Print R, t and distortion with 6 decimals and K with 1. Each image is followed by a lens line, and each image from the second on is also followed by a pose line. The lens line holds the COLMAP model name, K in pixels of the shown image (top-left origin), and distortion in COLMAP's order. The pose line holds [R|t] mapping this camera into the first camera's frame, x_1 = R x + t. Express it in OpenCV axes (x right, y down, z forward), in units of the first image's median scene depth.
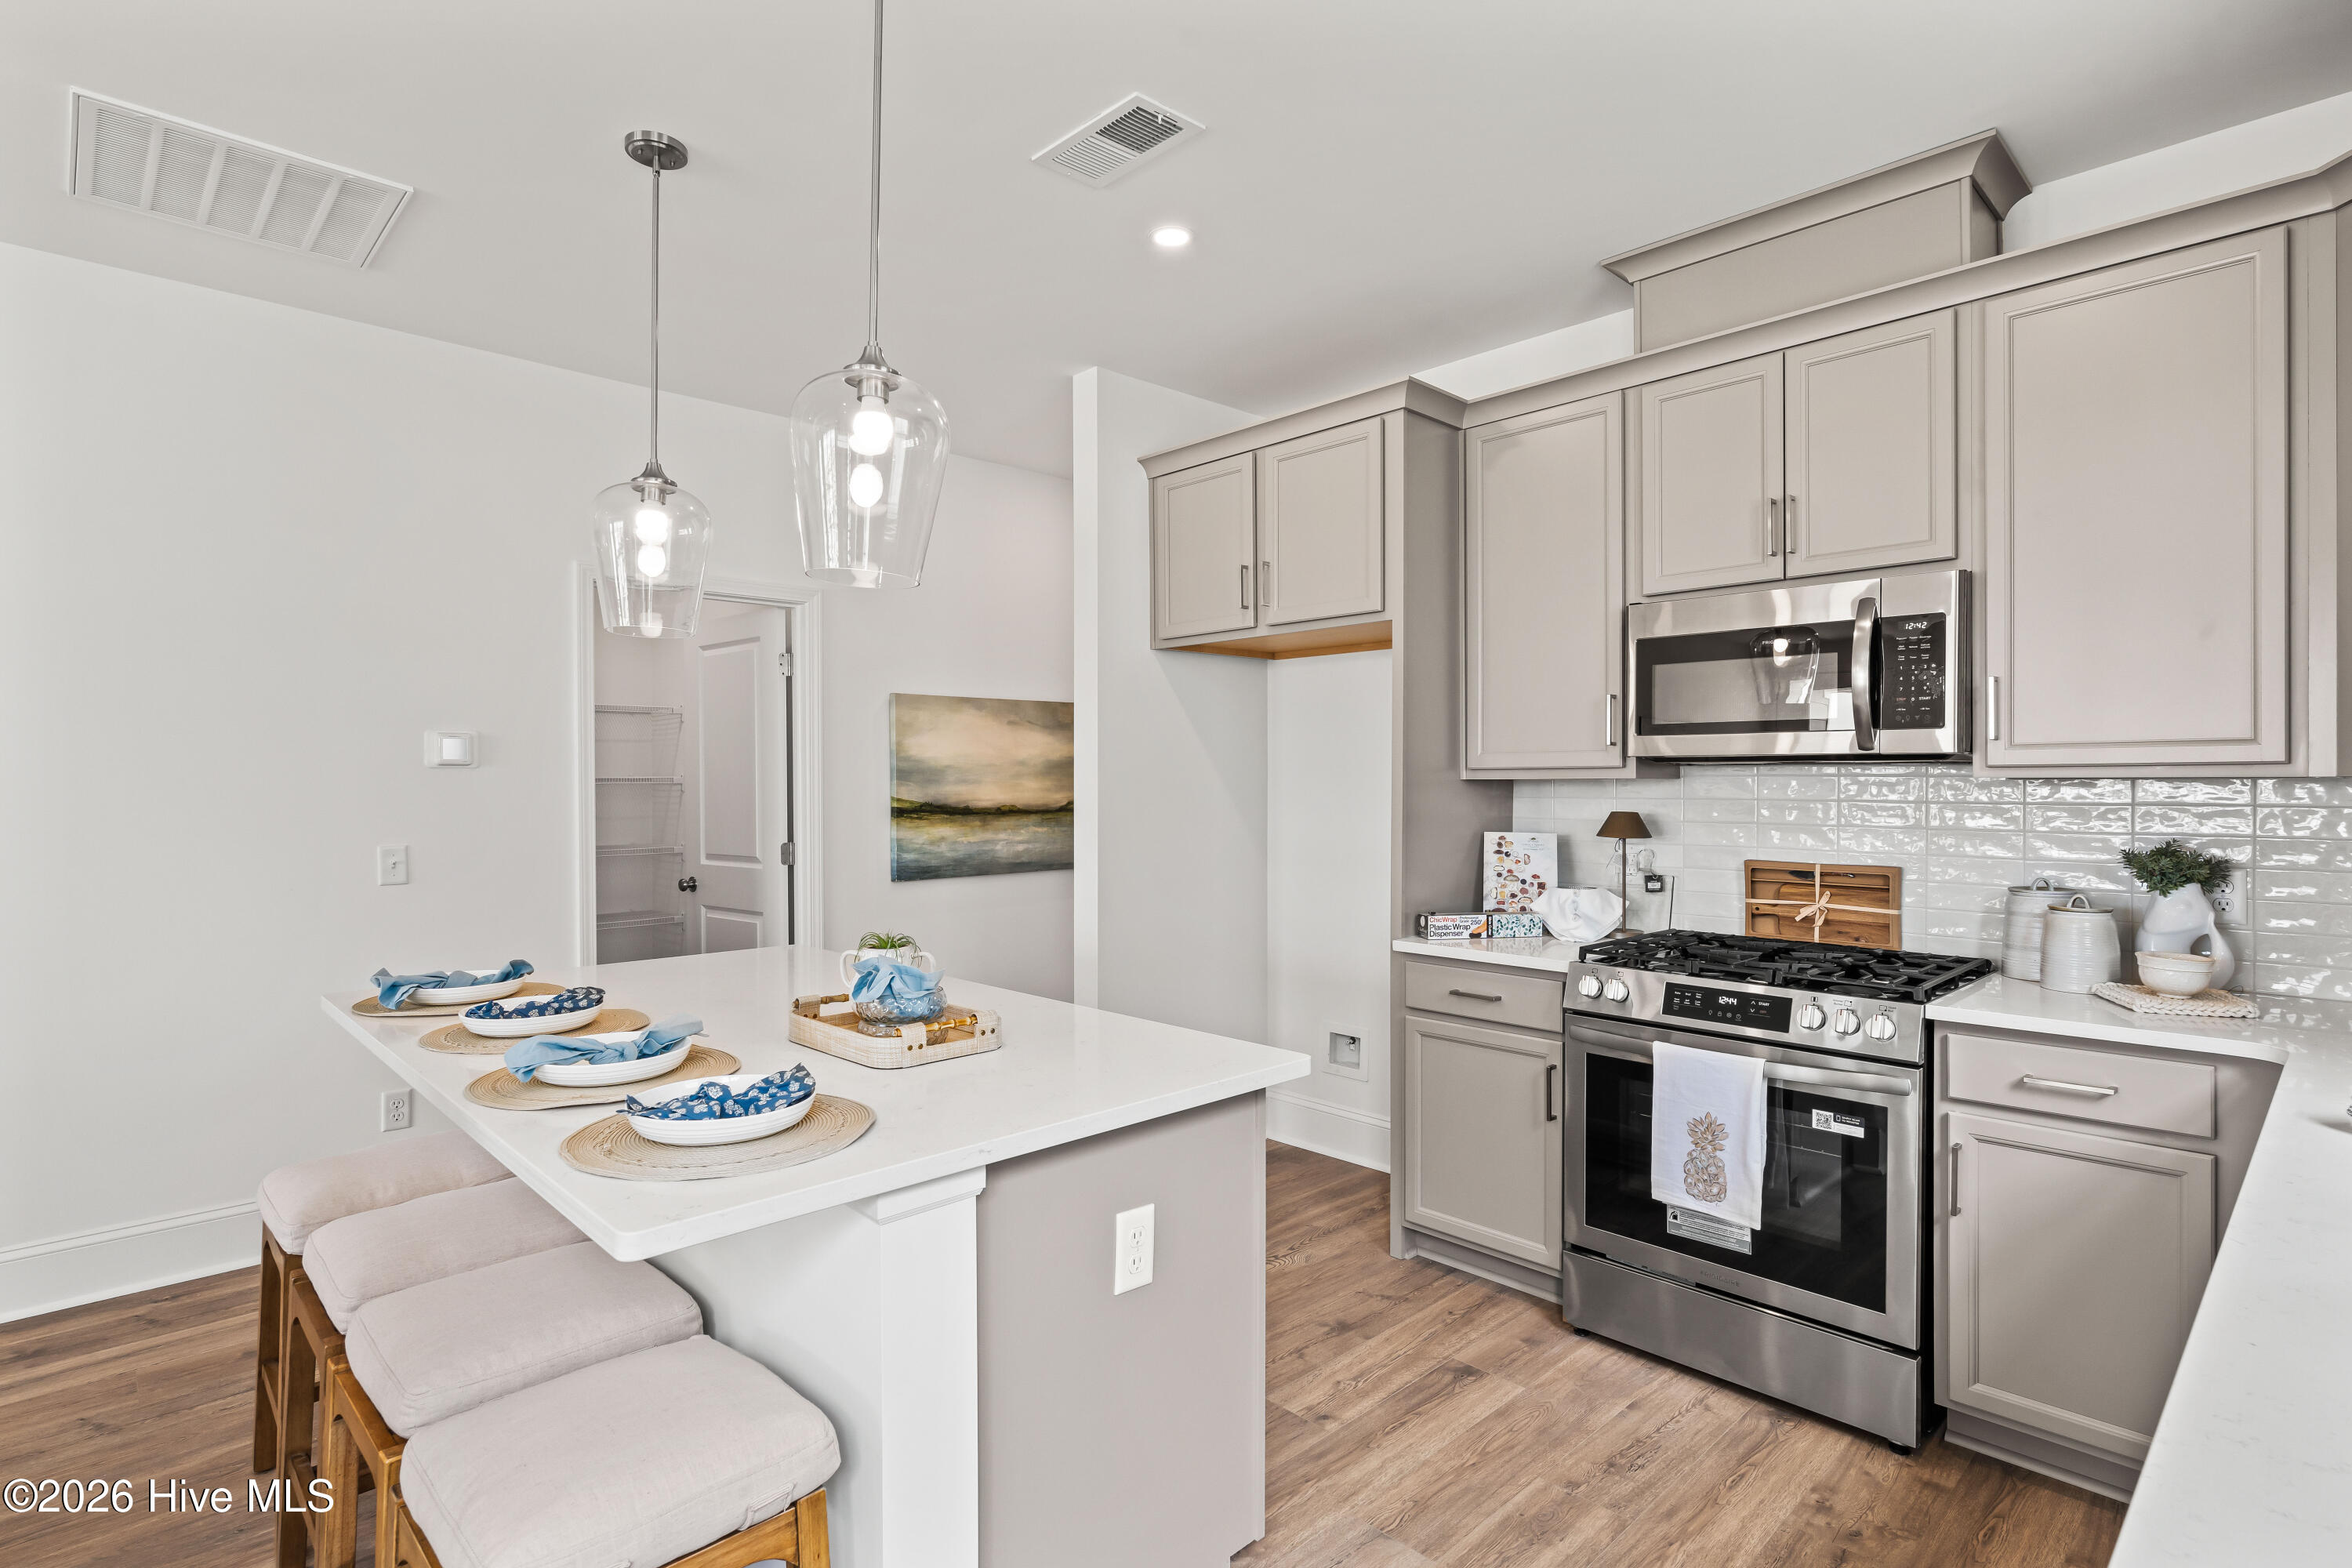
lens RADIAL K [[1198.0, 0, 1181.7], [0, 1198.0, 787.6], [0, 0, 1]] dist [-0.007193, 0.002078]
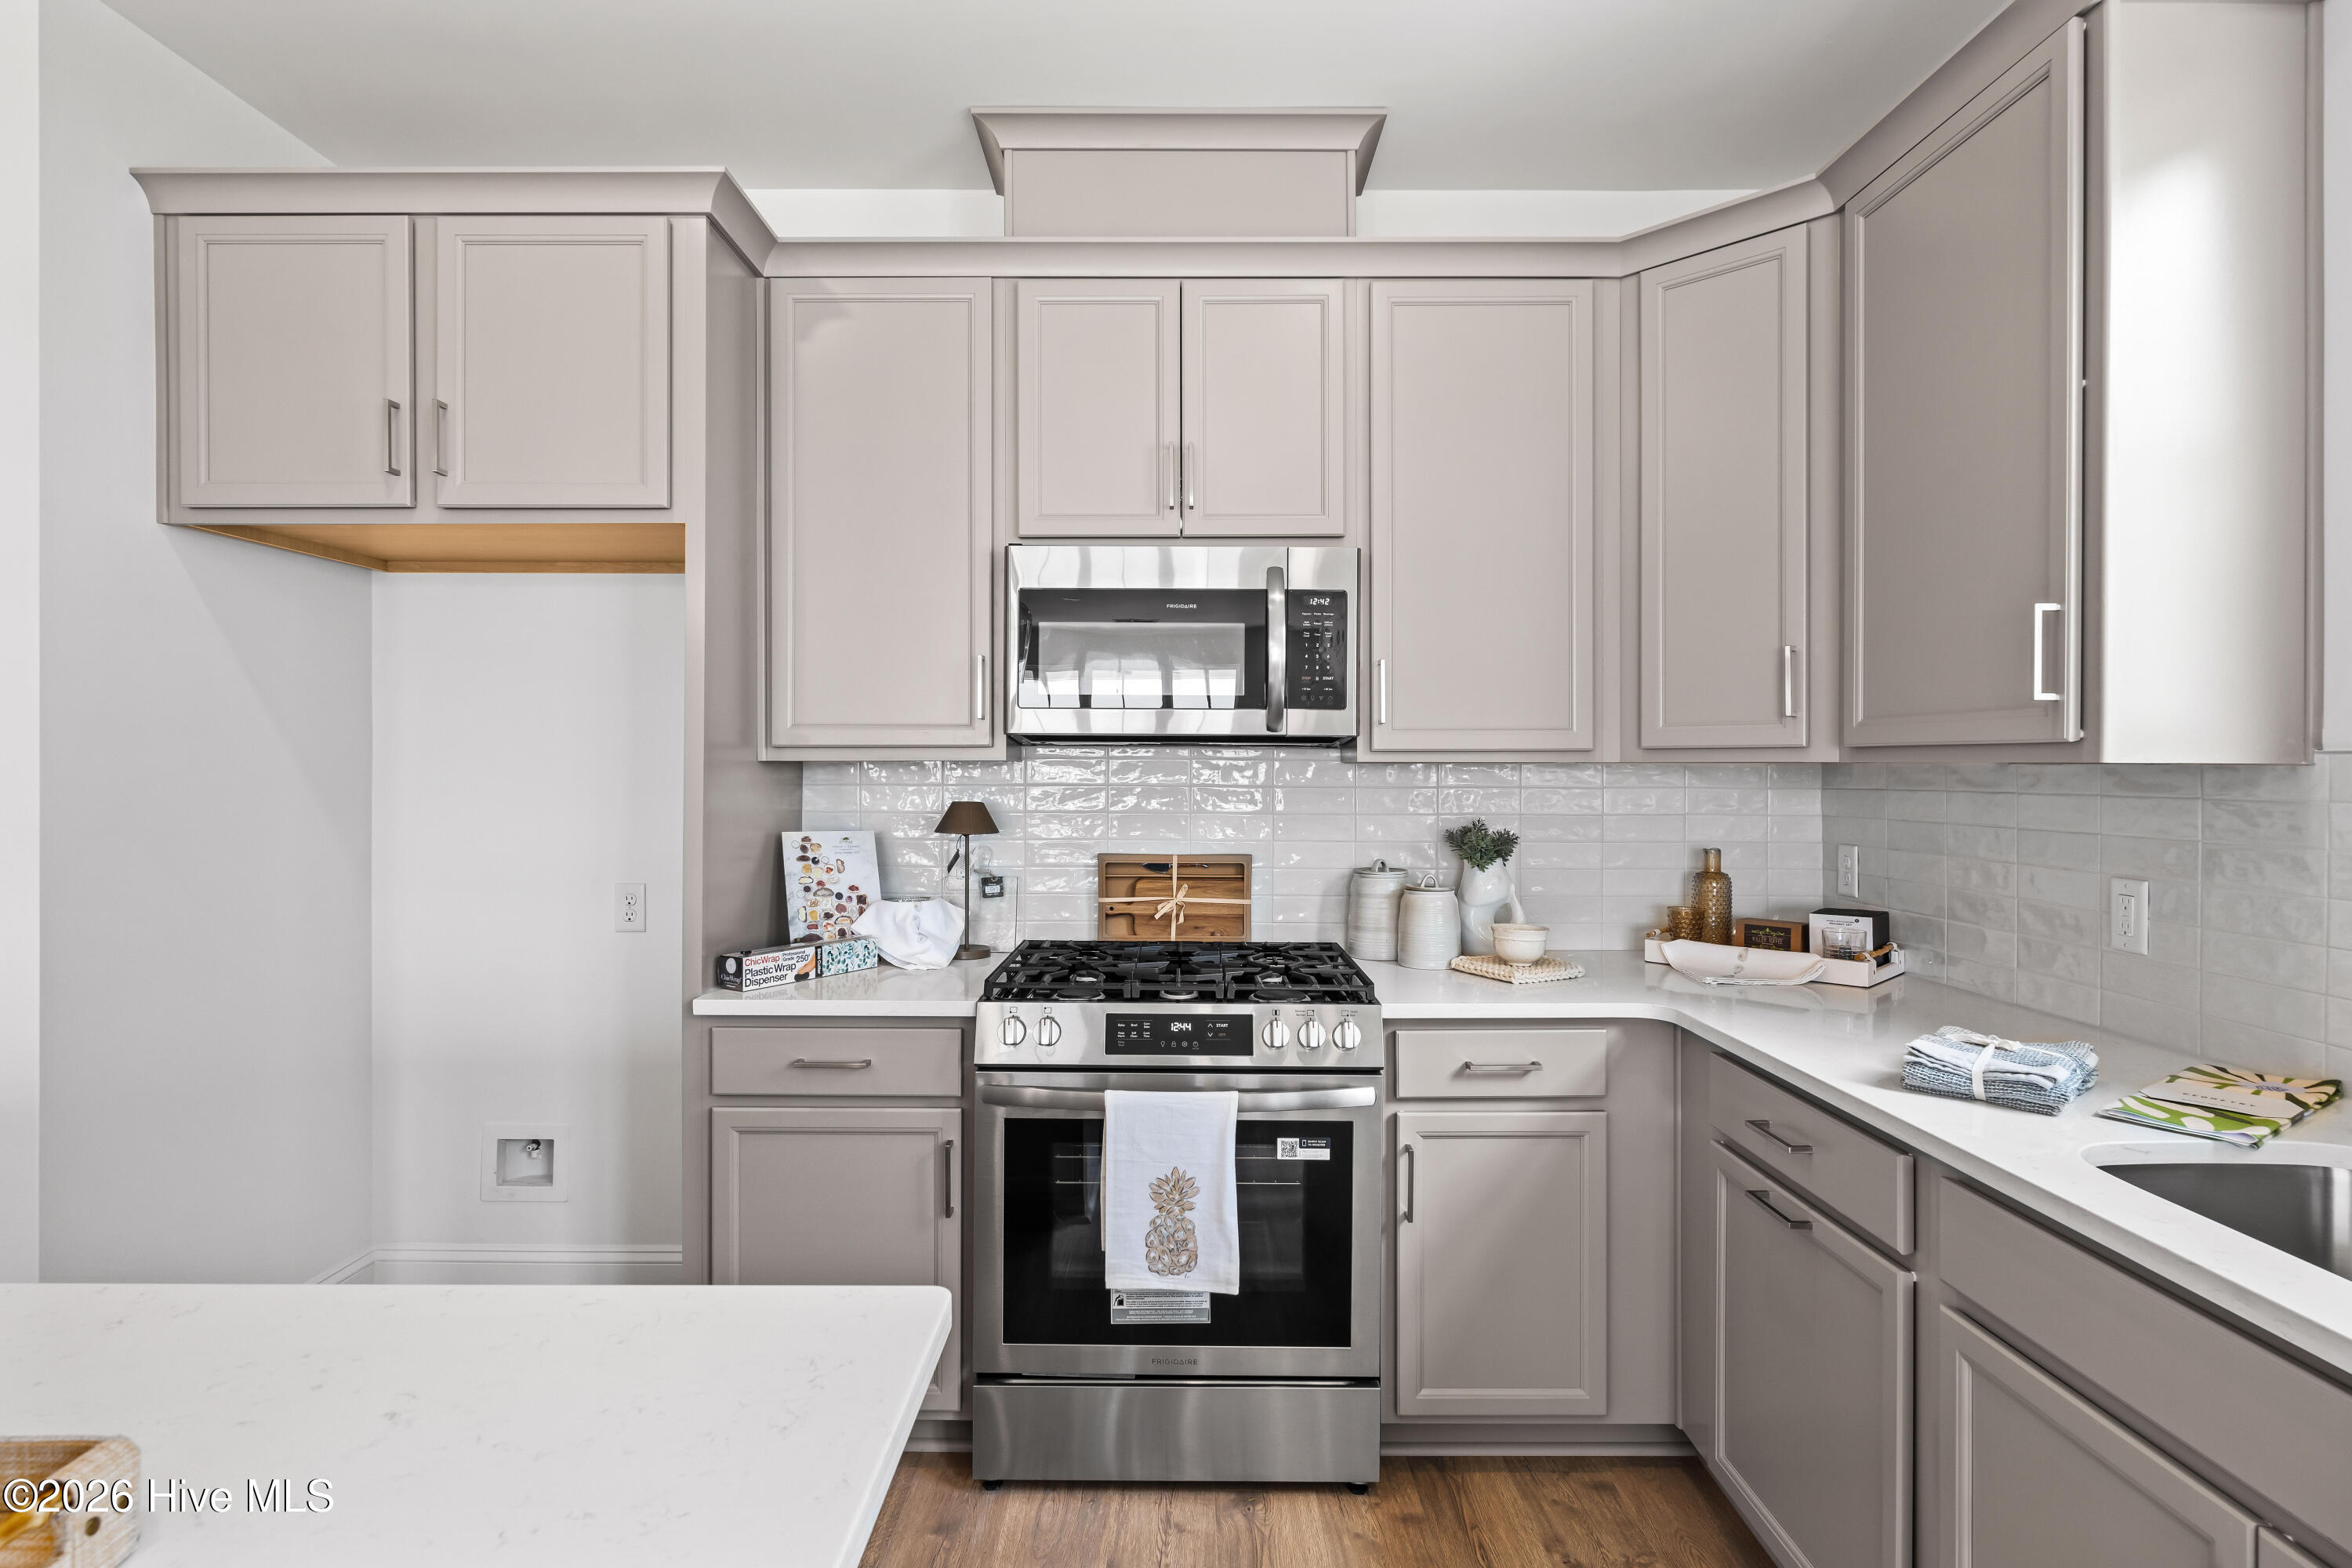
lens RADIAL K [[1198.0, 0, 1172.5], [0, 1198.0, 765.5], [0, 0, 1]] dist [-0.007193, 0.002078]
pose [[0.687833, 0.002458, 0.725864, -0.142637], [-0.000695, 0.999996, -0.002727, -0.002305], [-0.725868, 0.001372, 0.687832, 0.388116]]
